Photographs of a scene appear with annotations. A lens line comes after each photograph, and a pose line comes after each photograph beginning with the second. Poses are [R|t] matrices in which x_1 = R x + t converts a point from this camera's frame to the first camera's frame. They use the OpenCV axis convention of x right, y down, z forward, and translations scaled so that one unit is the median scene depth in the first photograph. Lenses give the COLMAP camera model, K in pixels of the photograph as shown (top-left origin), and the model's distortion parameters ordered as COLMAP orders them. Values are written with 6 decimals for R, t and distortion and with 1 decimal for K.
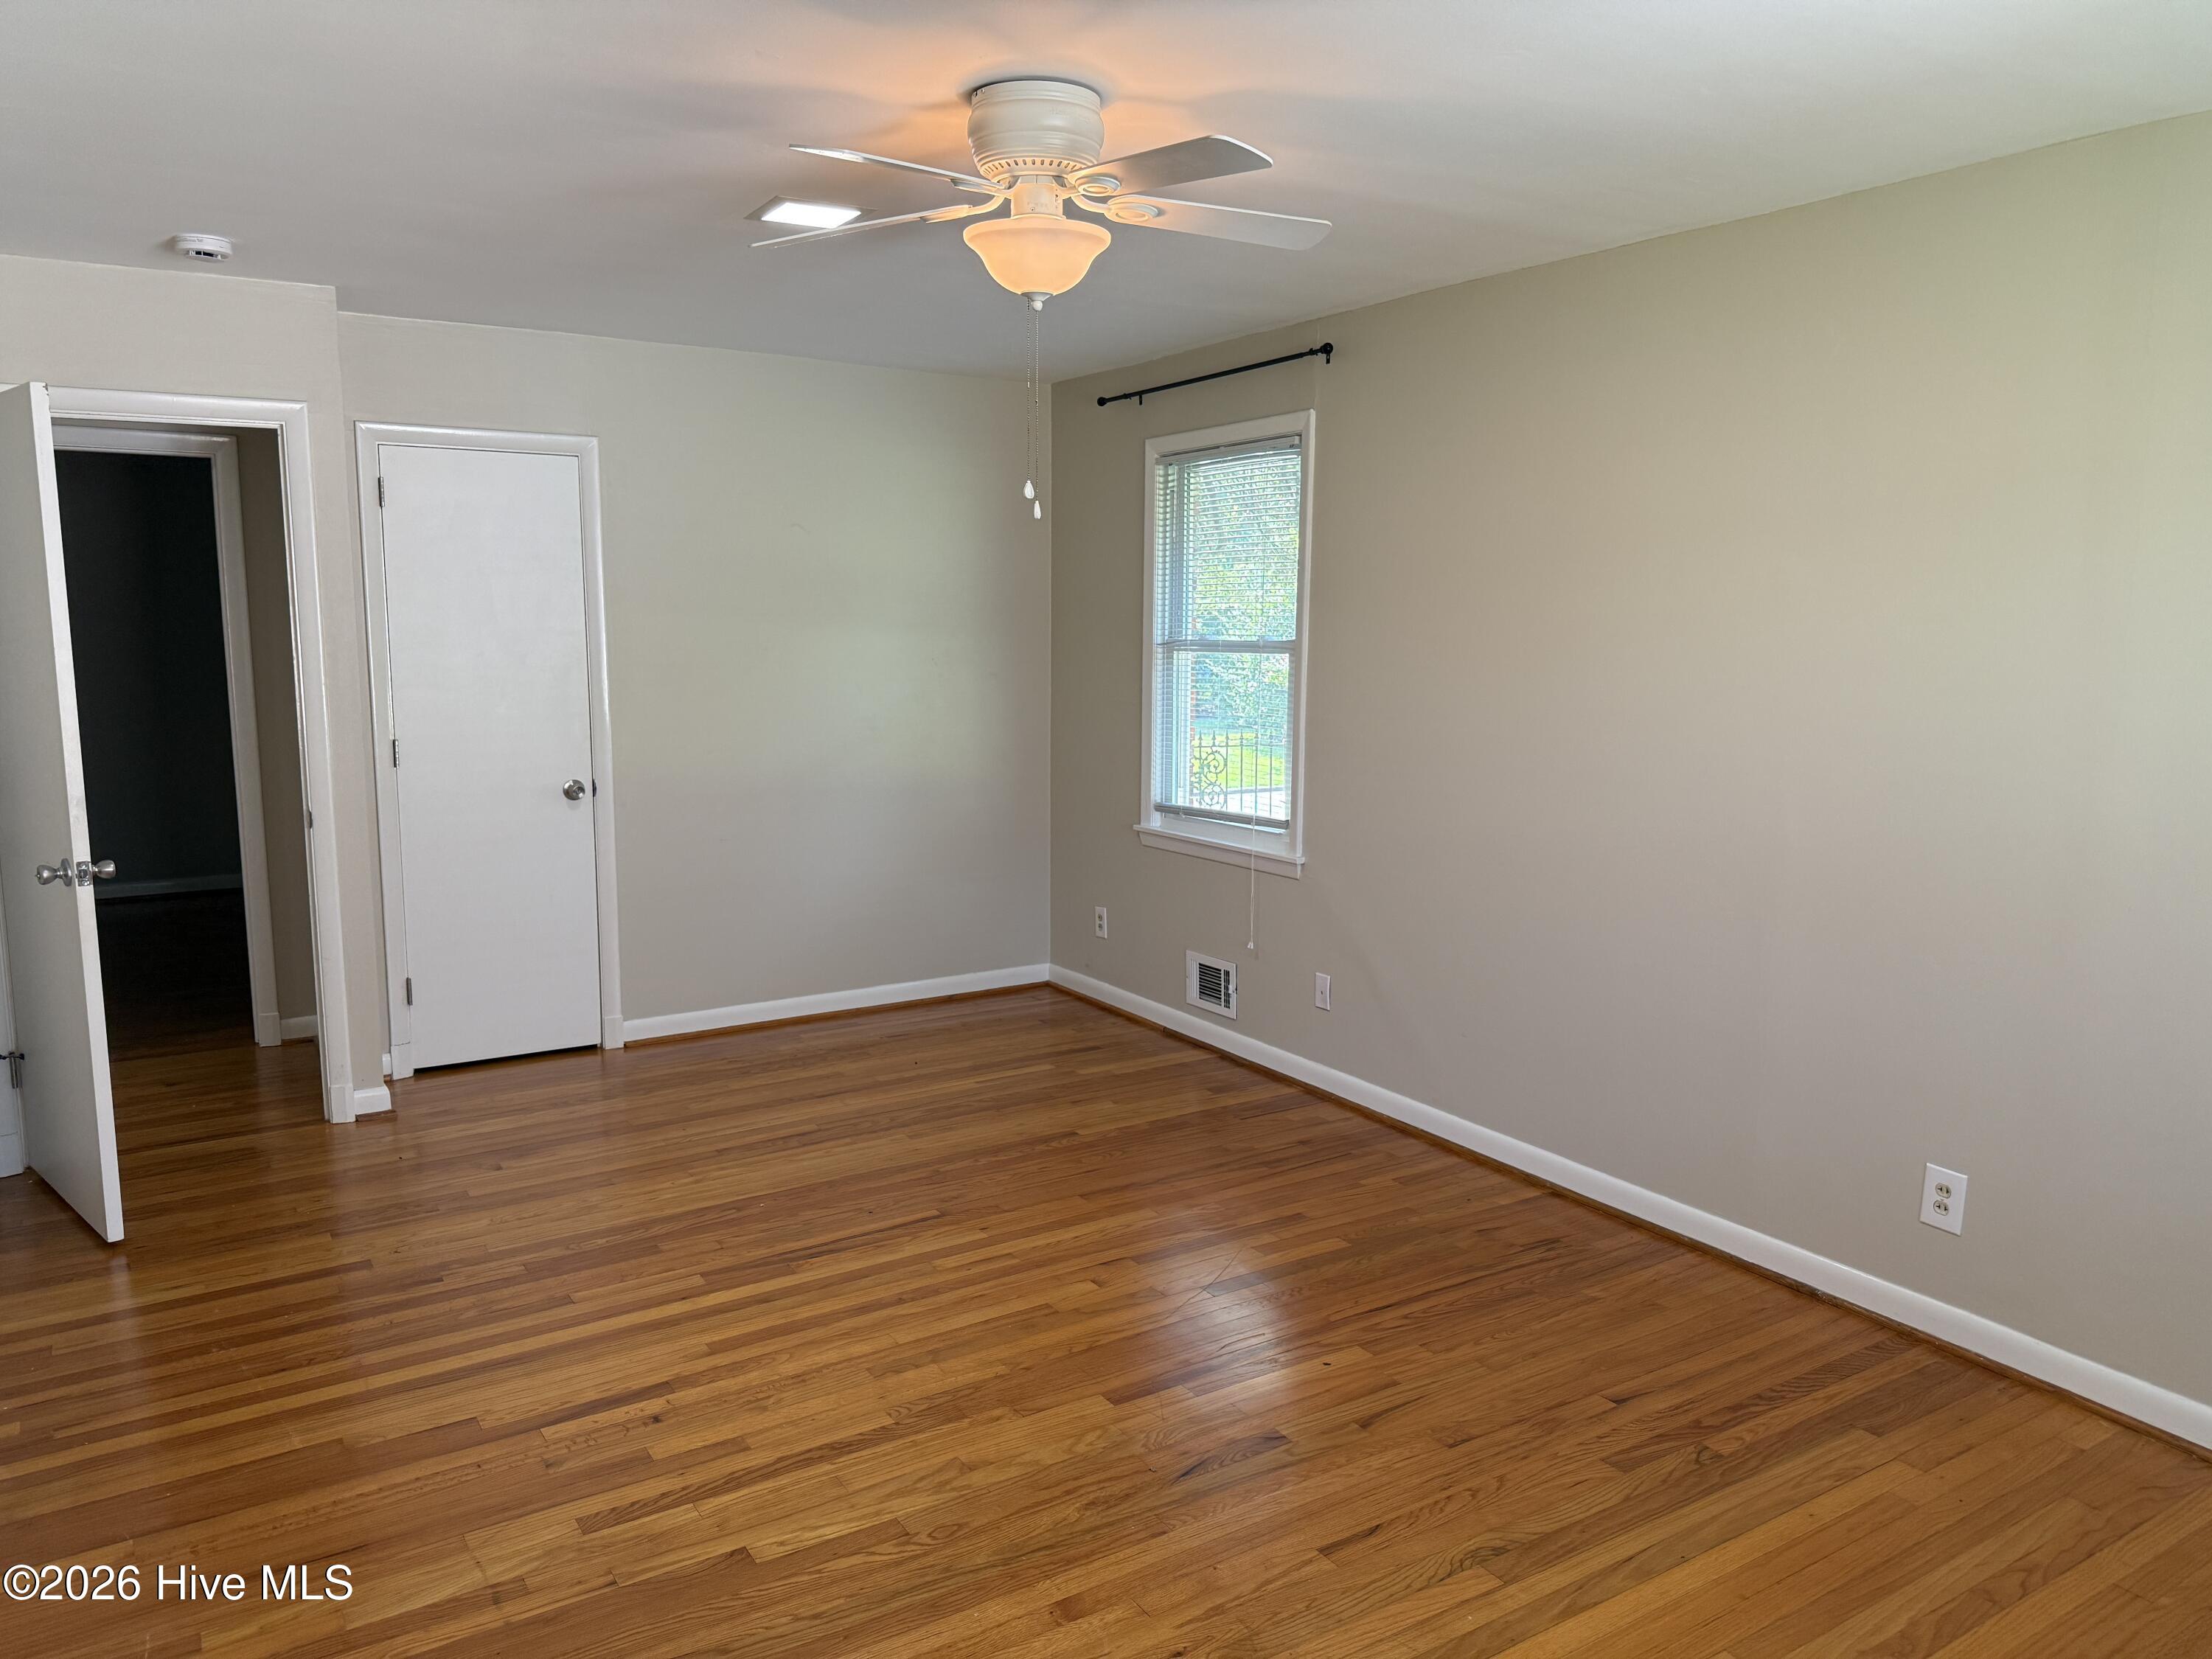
lens RADIAL K [[1569.6, 0, 1116.0], [0, 1569.6, 822.8], [0, 0, 1]] dist [0.053105, -0.071913]
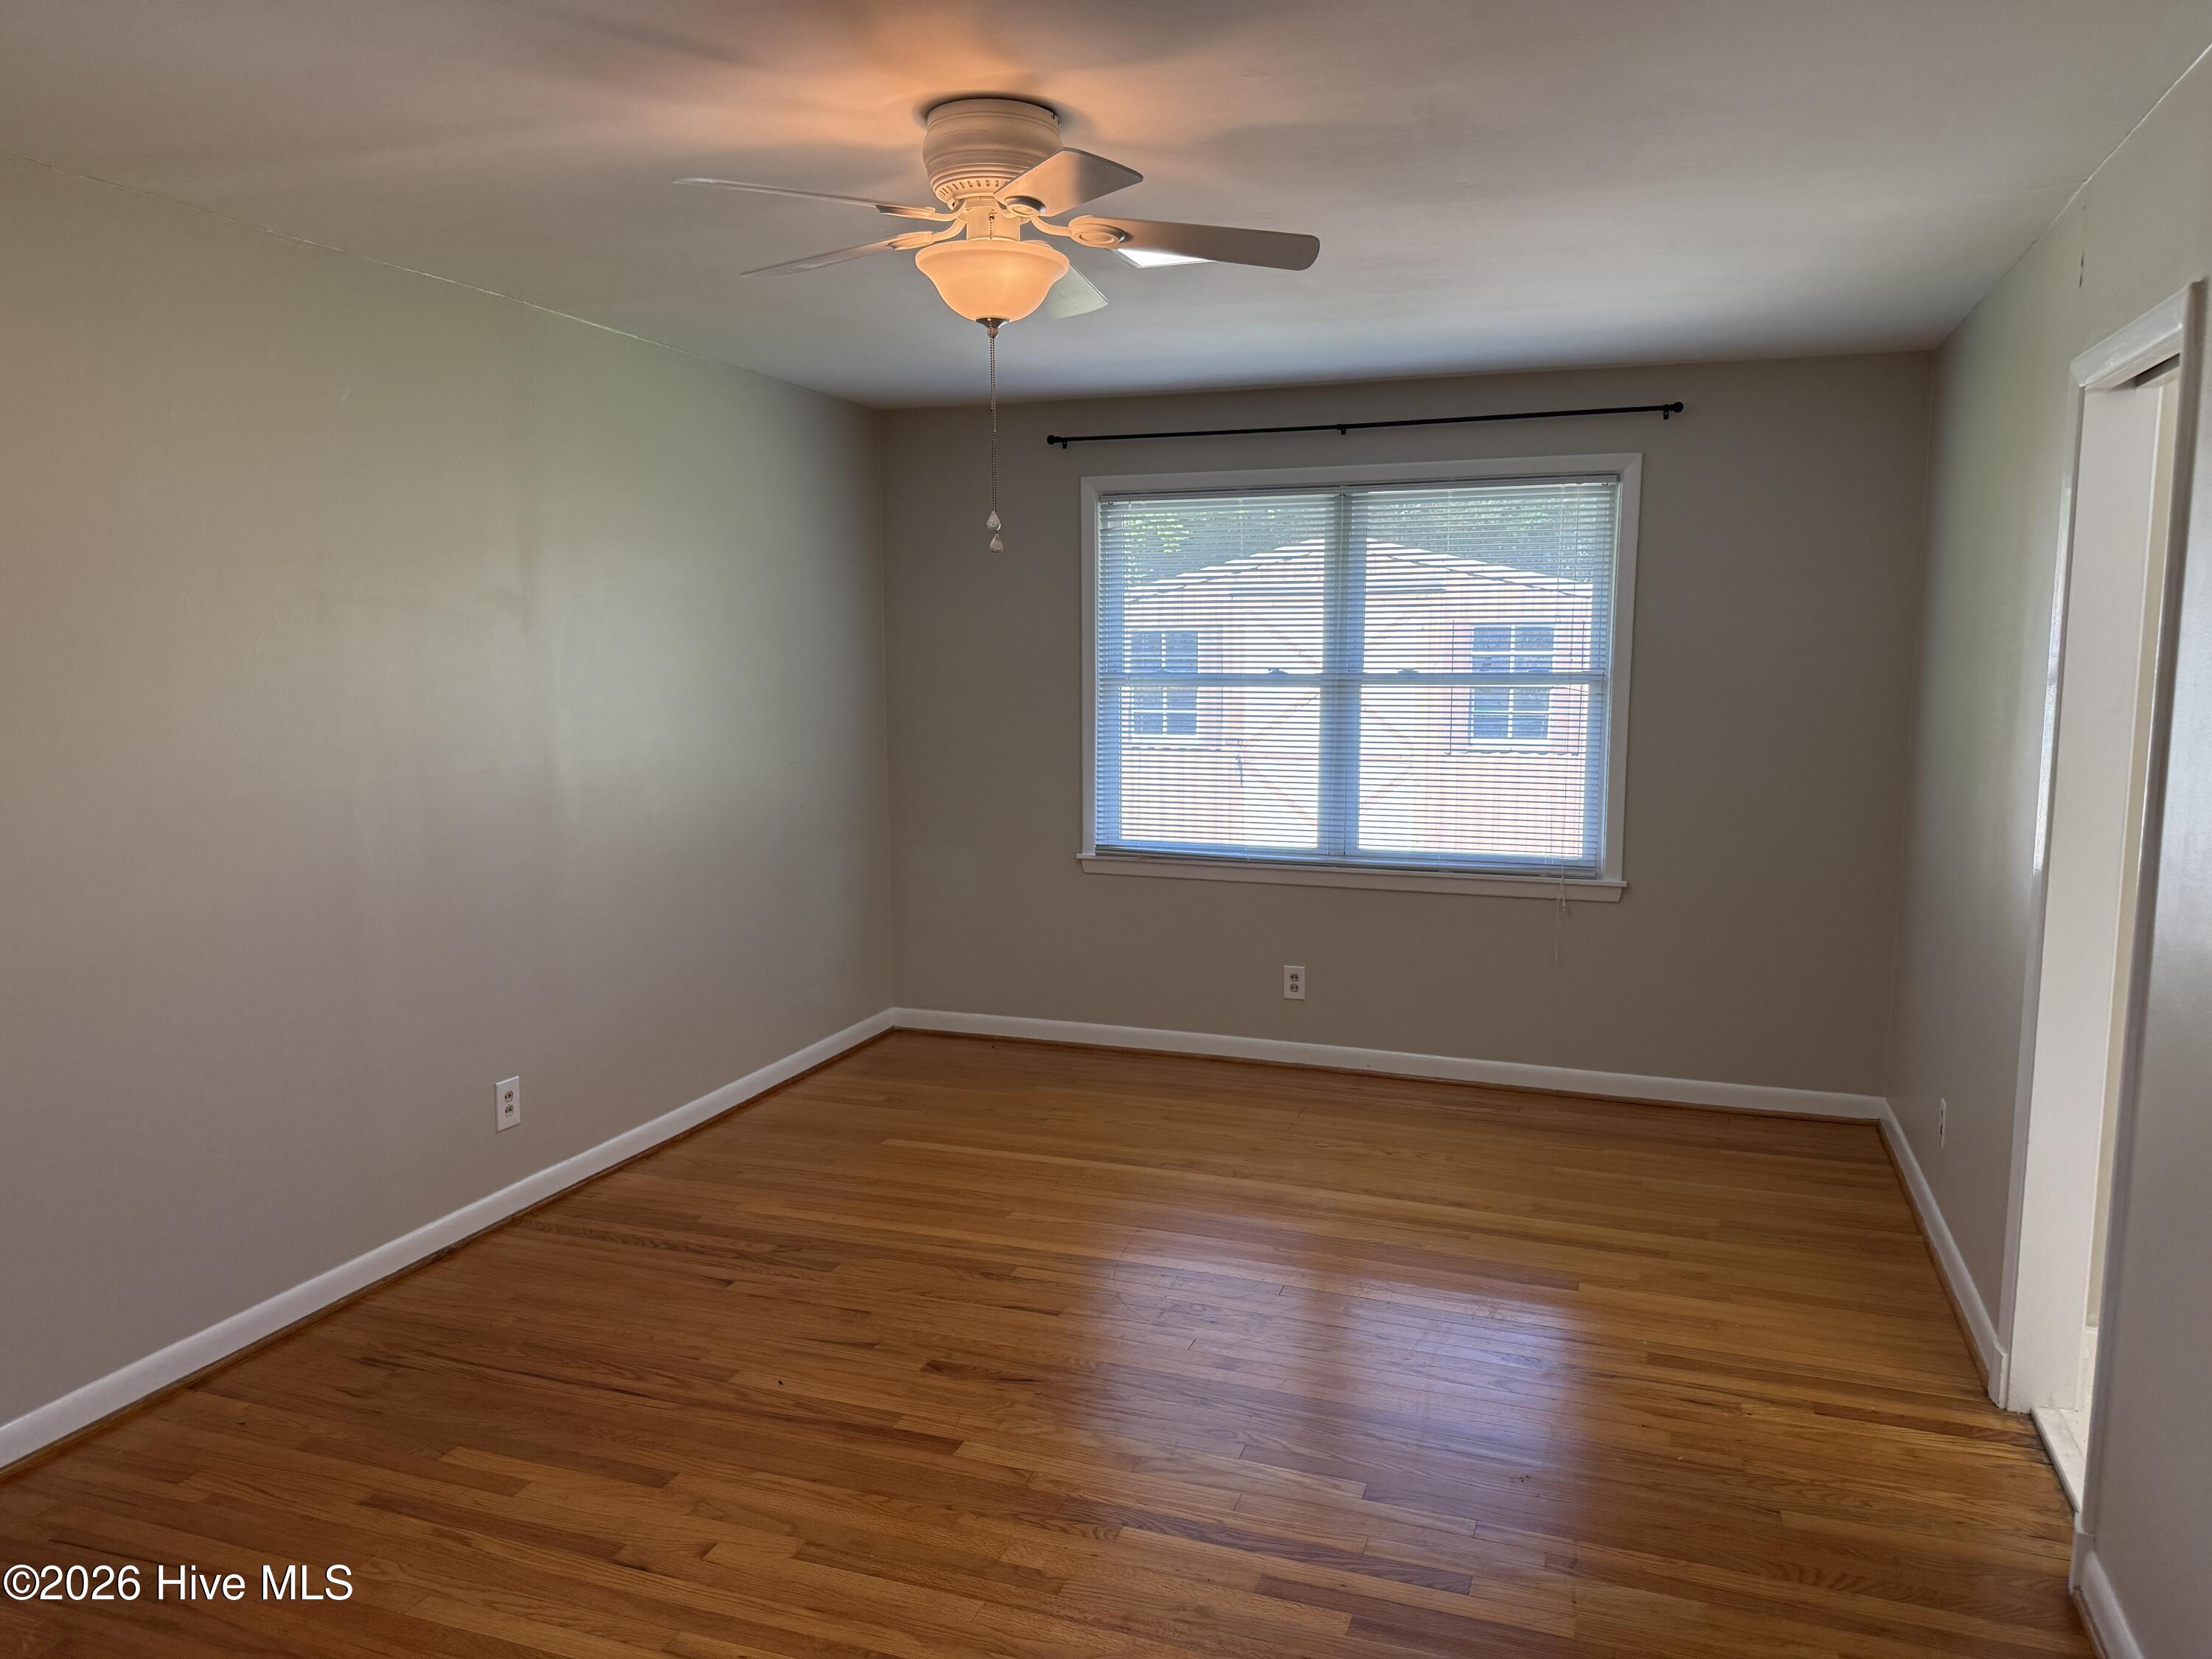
lens RADIAL K [[1569.6, 0, 1096.0], [0, 1569.6, 821.2], [0, 0, 1]] dist [0.053105, -0.071913]
pose [[-0.613235, -0.098986, 0.783674, -0.780371], [0.099158, 0.974622, 0.200697, -0.201765], [-0.783652, 0.200781, -0.587857, 1.413417]]
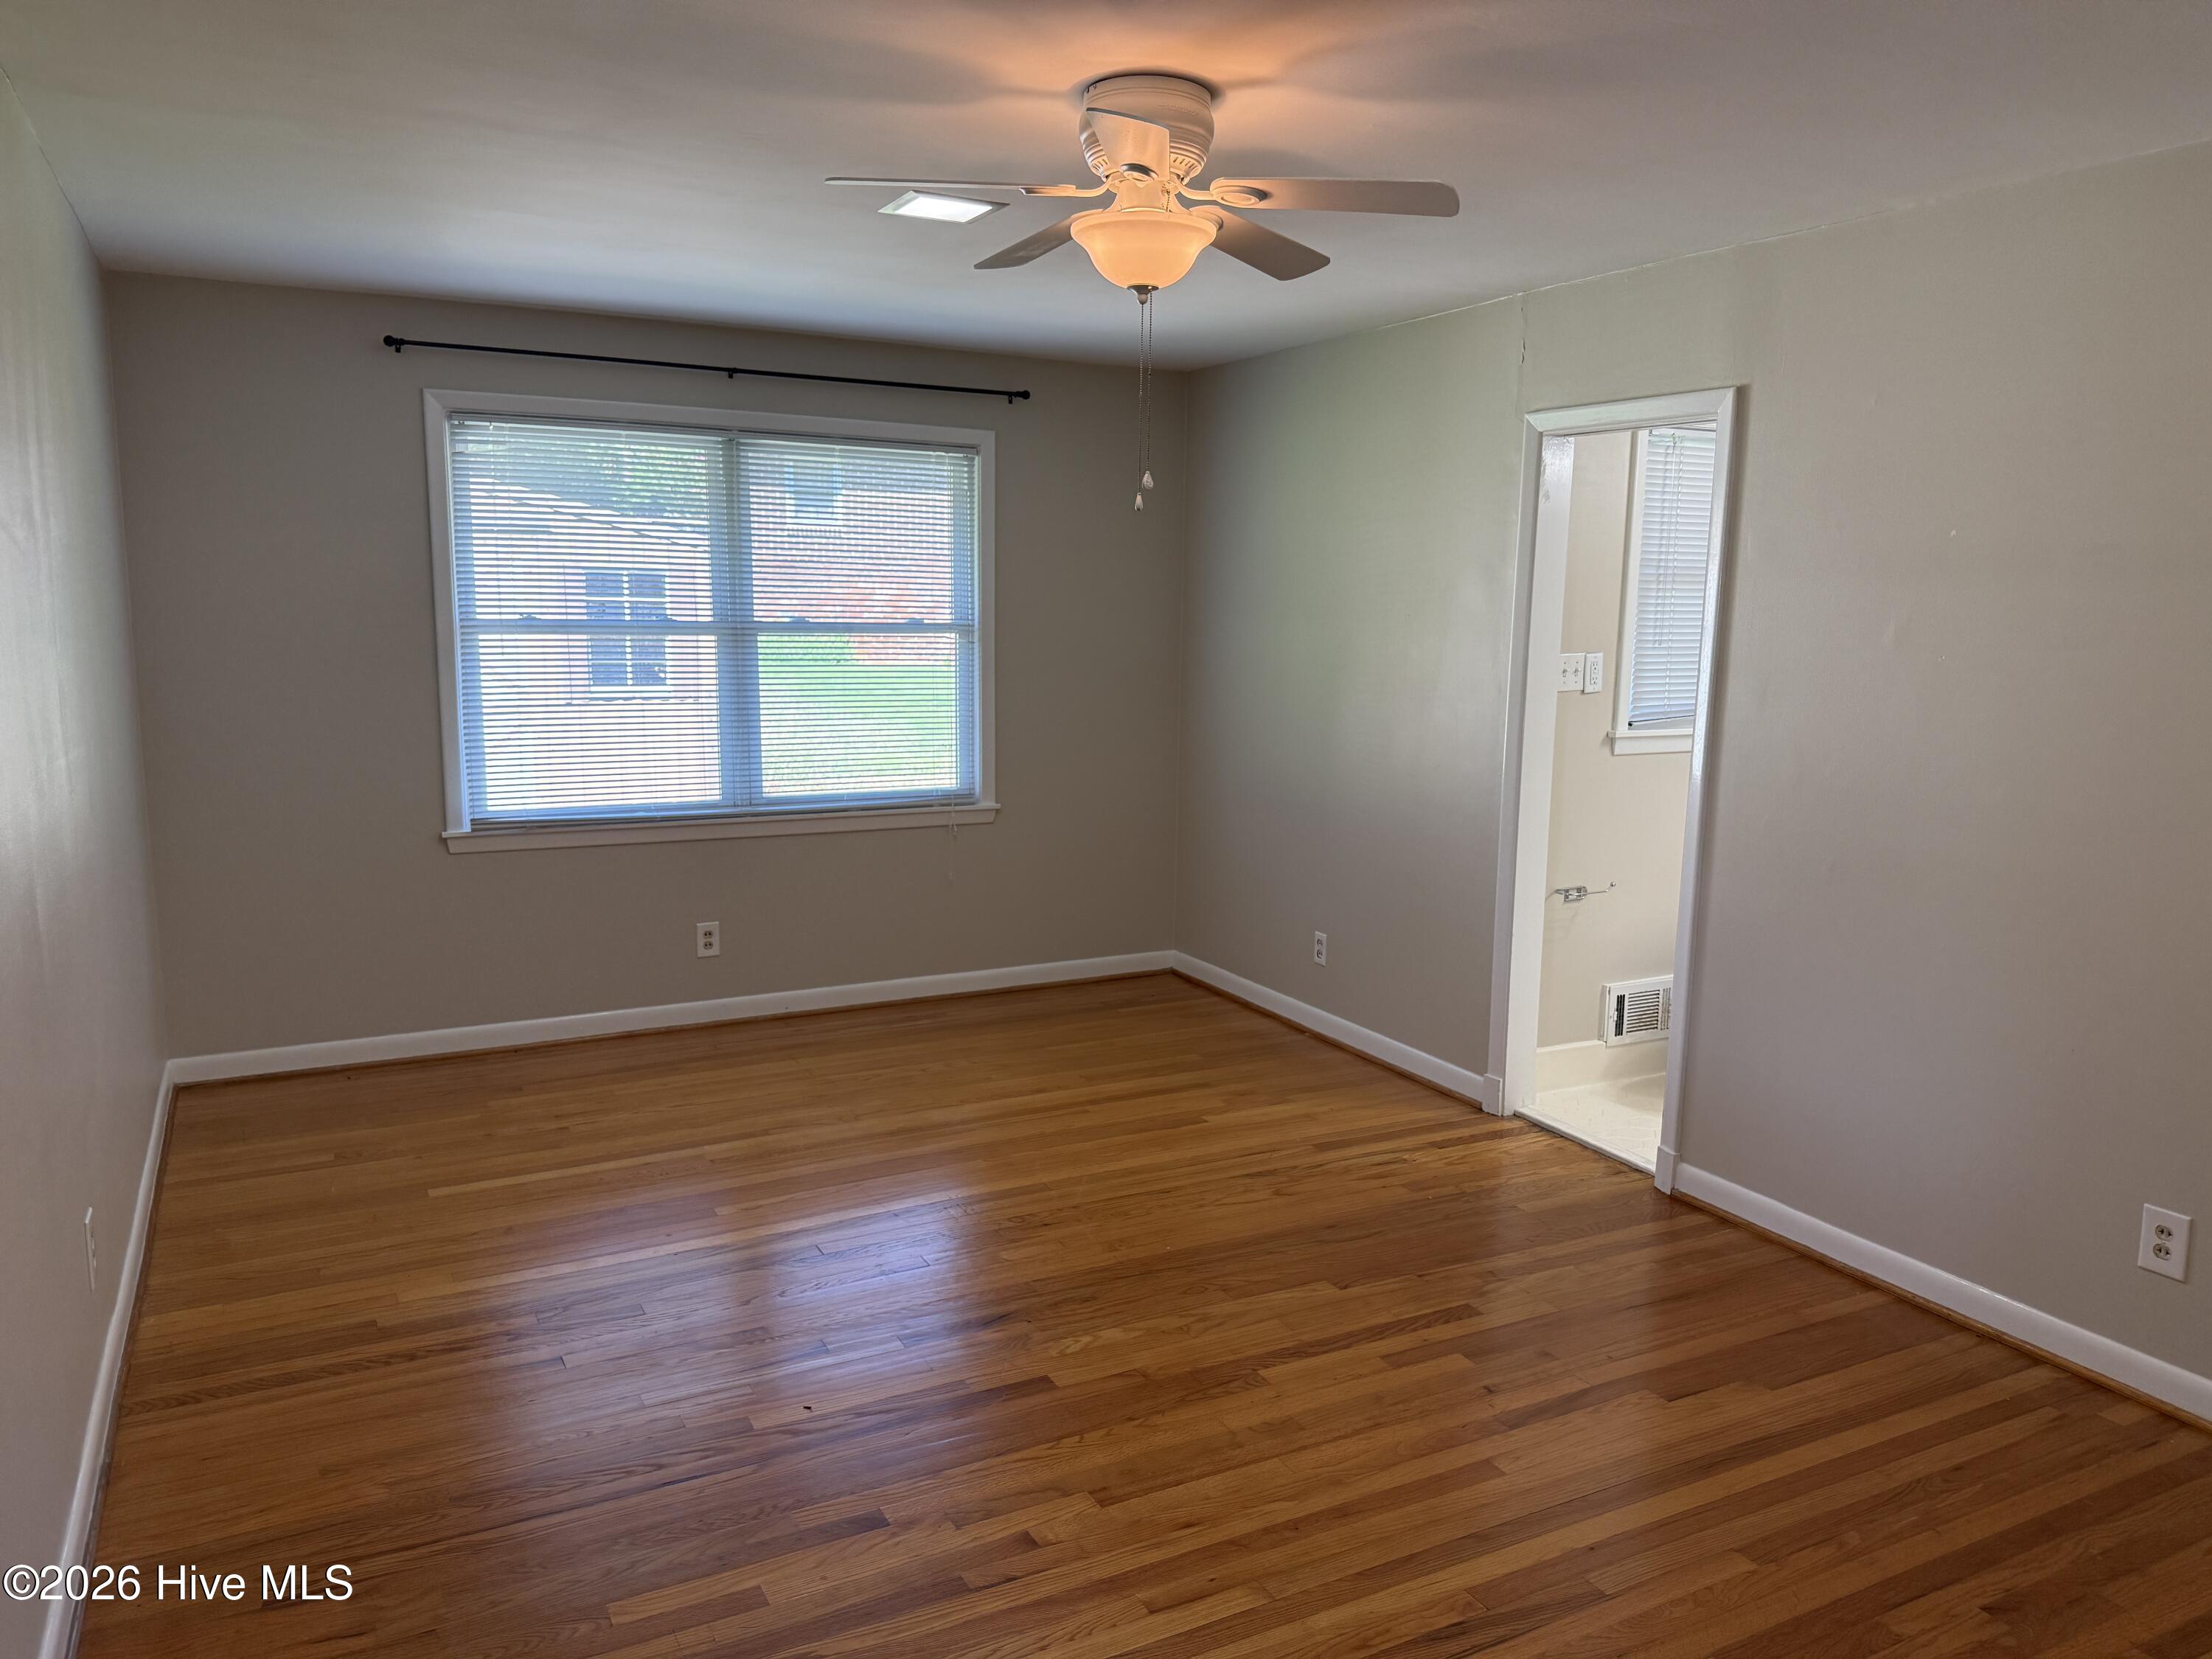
lens RADIAL K [[1569.6, 0, 1149.7], [0, 1569.6, 826.6], [0, 0, 1]] dist [0.053105, -0.071913]
pose [[-0.997764, -0.032812, 0.058220, -0.113058], [-0.015549, 0.961241, 0.275272, -0.252517], [-0.064996, 0.273751, -0.959602, 1.843844]]
